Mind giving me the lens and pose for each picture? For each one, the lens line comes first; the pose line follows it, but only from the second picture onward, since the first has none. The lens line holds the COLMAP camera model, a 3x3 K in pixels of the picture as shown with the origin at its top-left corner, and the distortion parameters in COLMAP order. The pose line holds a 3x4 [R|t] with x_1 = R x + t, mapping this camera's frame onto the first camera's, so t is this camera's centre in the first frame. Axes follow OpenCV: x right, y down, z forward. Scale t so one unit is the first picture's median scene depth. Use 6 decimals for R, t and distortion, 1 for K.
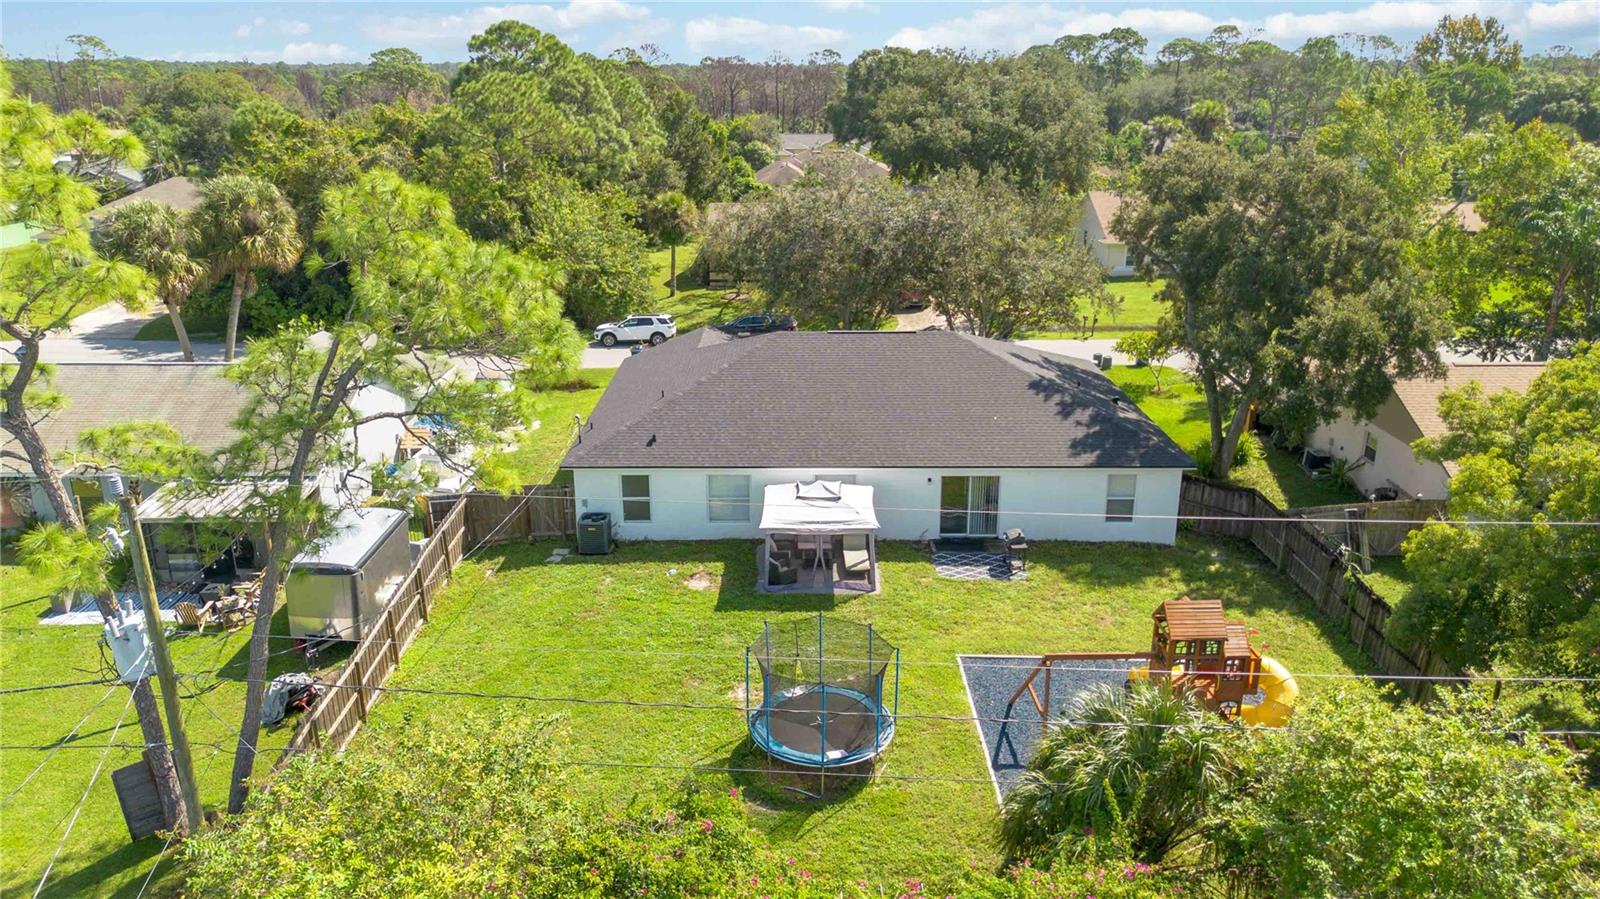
lens RADIAL K [[1146.2, 0, 800.9], [0, 1146.2, 445.5], [0, 0, 1]] dist [0.096992, -0.120285]
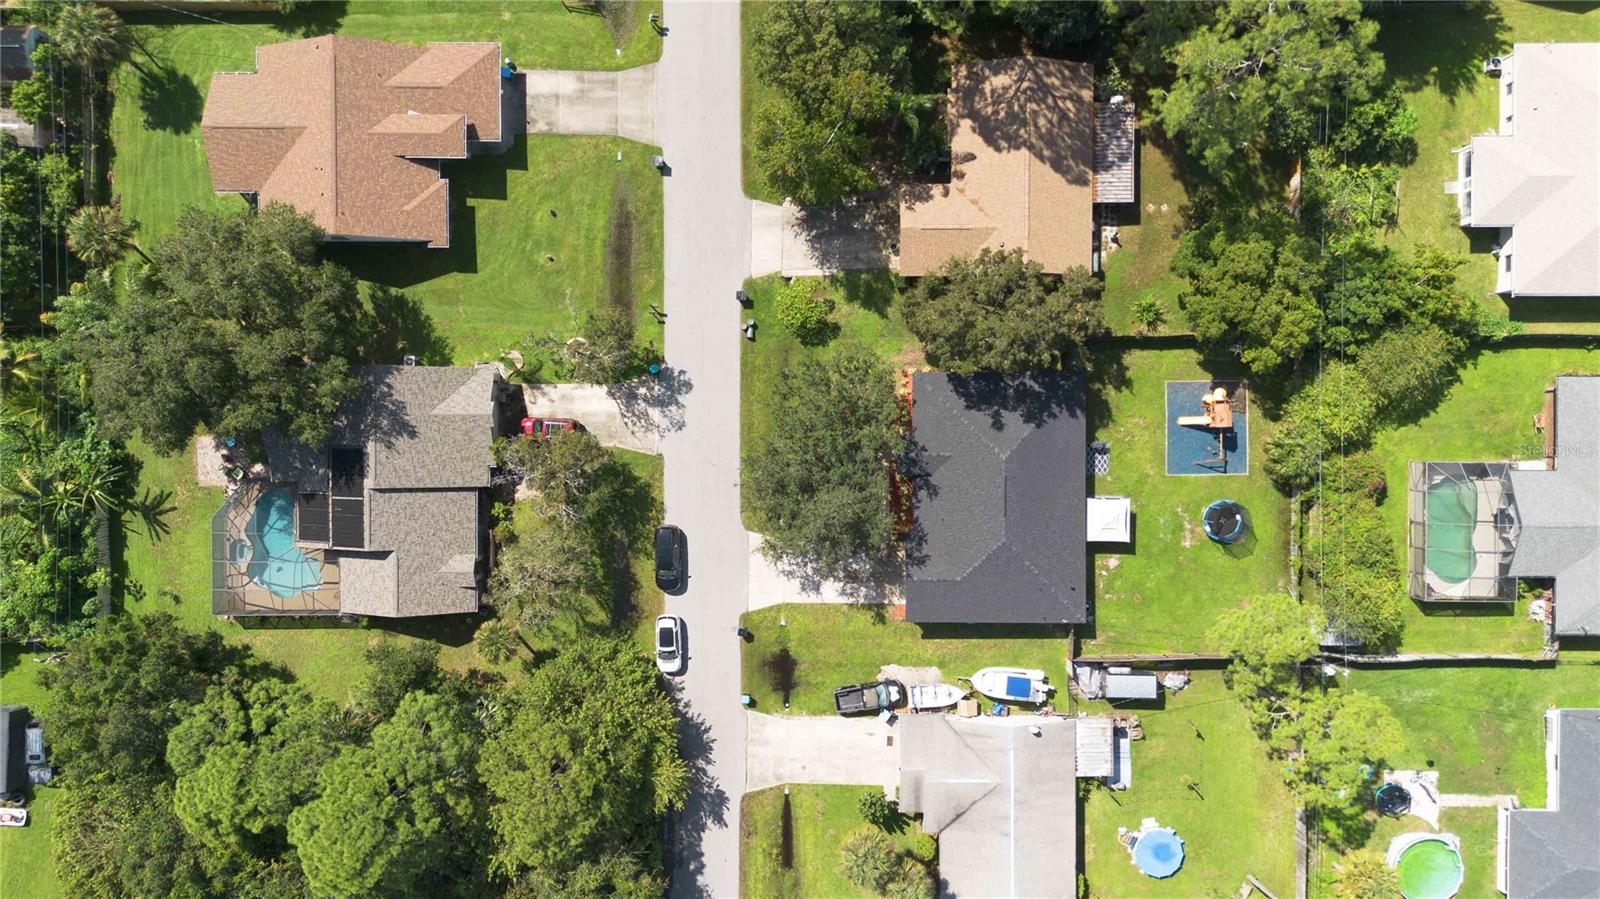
lens RADIAL K [[1145.6, 0, 805.8], [0, 1145.6, 447.0], [0, 0, 1]] dist [0.099966, -0.110324]
pose [[0.002285, -0.999843, -0.017575, 0.216776], [0.308188, -0.016016, 0.951191, -2.525362], [-0.951323, -0.007590, 0.308103, 0.787855]]
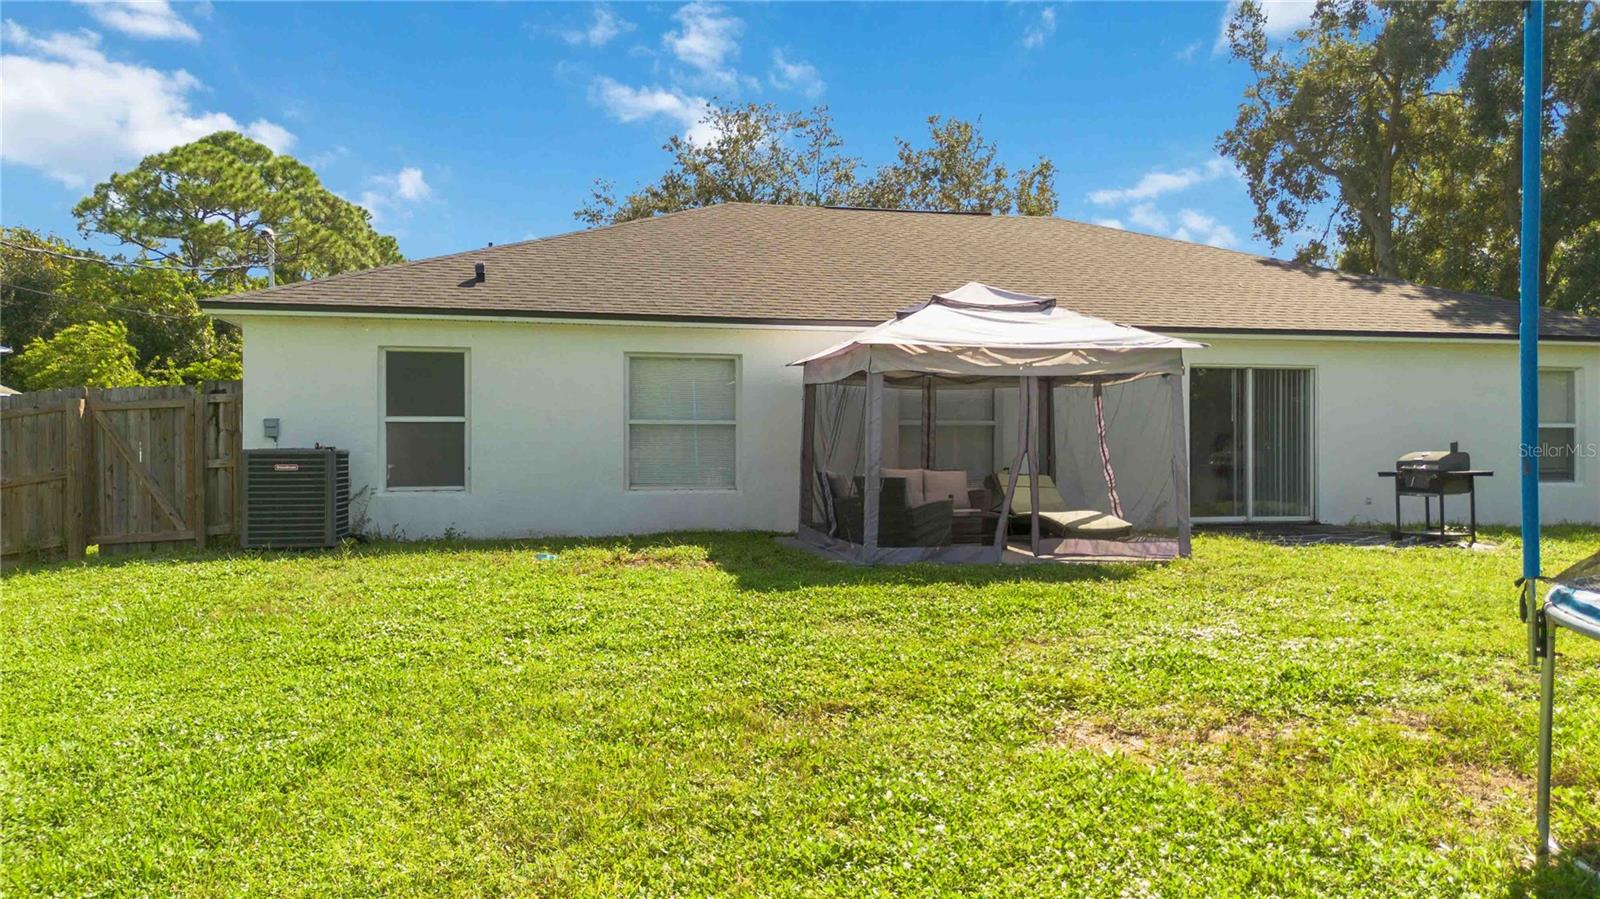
lens RADIAL K [[1146.2, 0, 800.9], [0, 1146.2, 445.5], [0, 0, 1]] dist [0.096992, -0.120285]
pose [[0.978015, 0.002946, 0.208516, -0.103979], [0.062340, 0.950045, -0.305823, 0.173401], [-0.199001, 0.312098, 0.928974, 0.640043]]
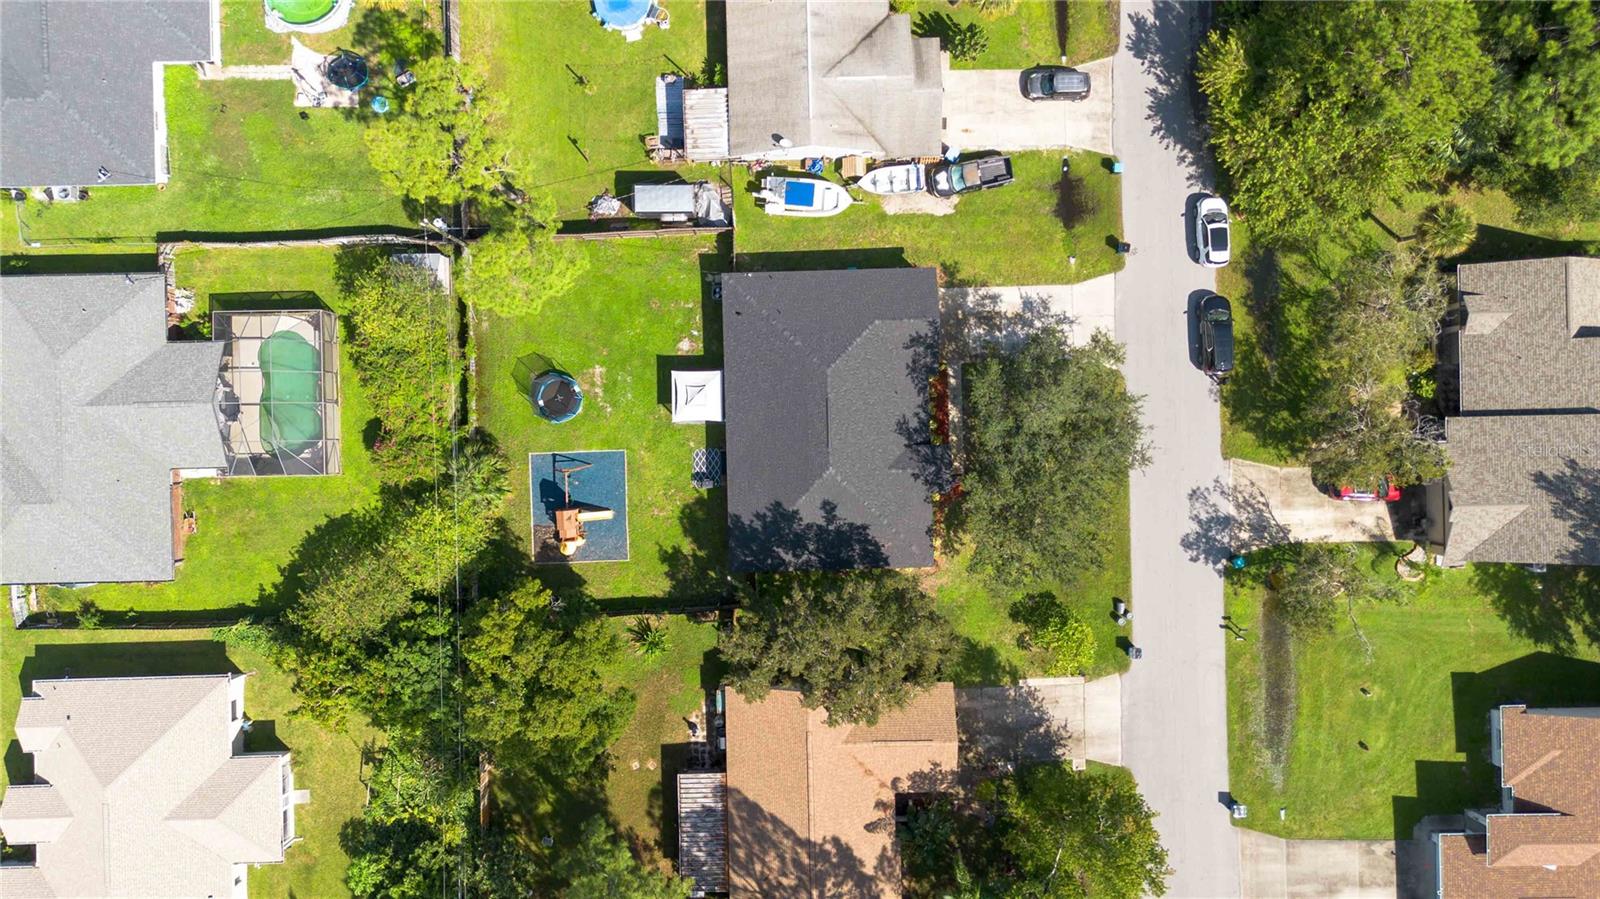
lens RADIAL K [[1146.2, 0, 800.9], [0, 1146.2, 445.5], [0, 0, 1]] dist [0.096992, -0.120285]
pose [[0.021681, 0.999764, 0.001146, 0.107347], [-0.302868, 0.005475, 0.953017, -1.998677], [0.952786, -0.021009, 0.302915, 0.479628]]
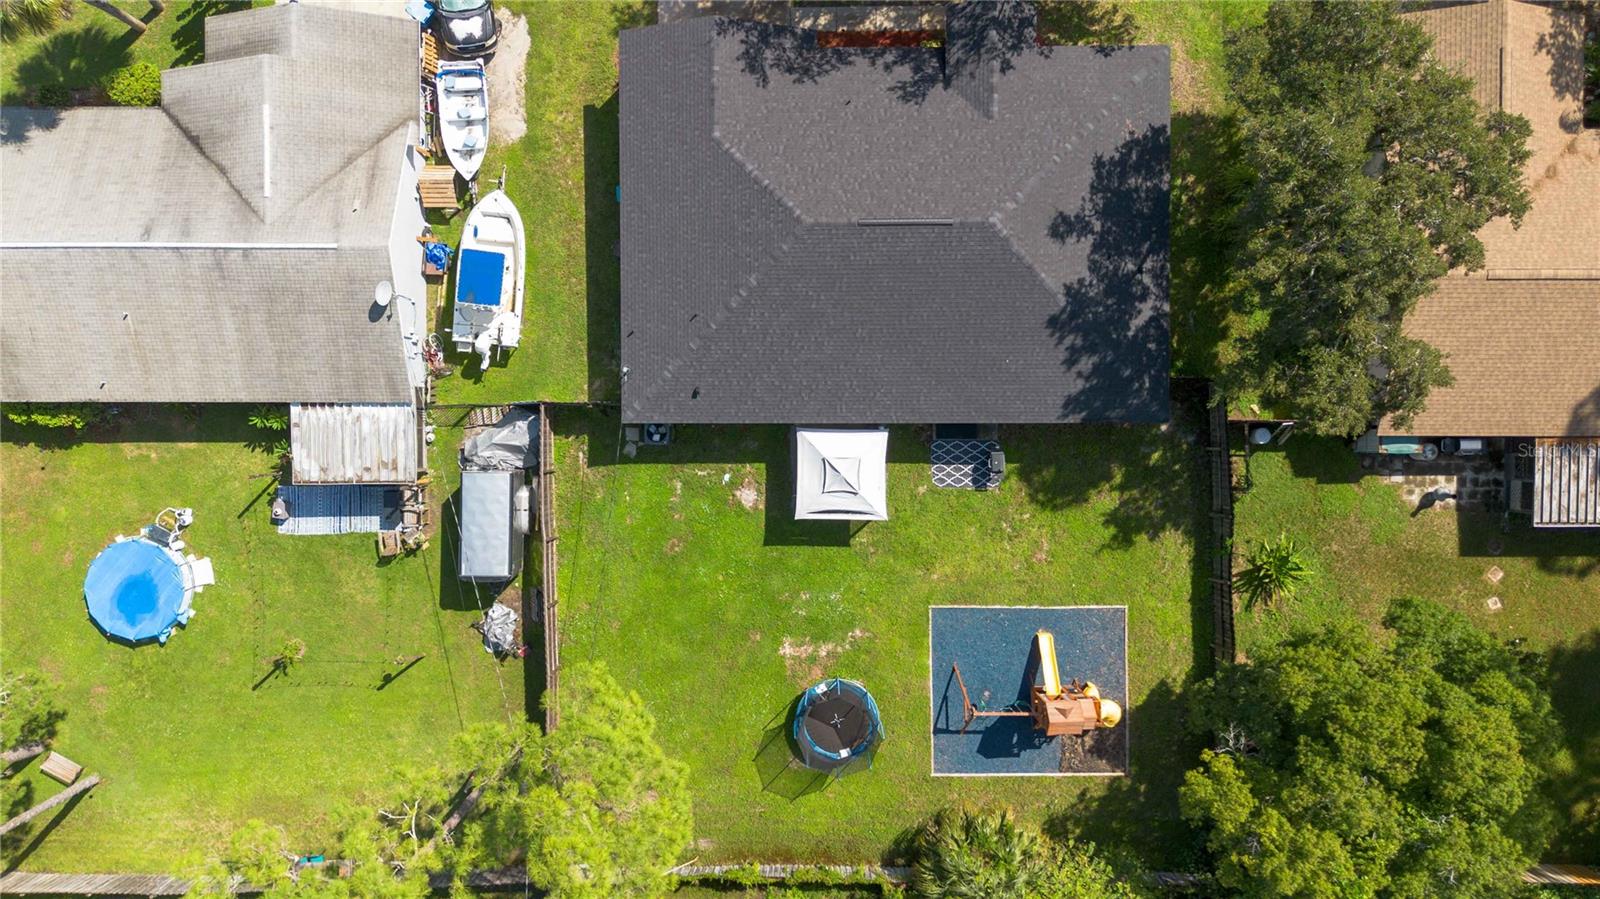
lens RADIAL K [[1146.2, 0, 800.9], [0, 1146.2, 445.5], [0, 0, 1]] dist [0.096992, -0.120285]
pose [[0.999921, 0.002845, -0.012209, -0.011338], [0.010792, 0.300288, 0.953787, -1.066701], [0.006380, -0.953844, 0.300234, 0.612601]]
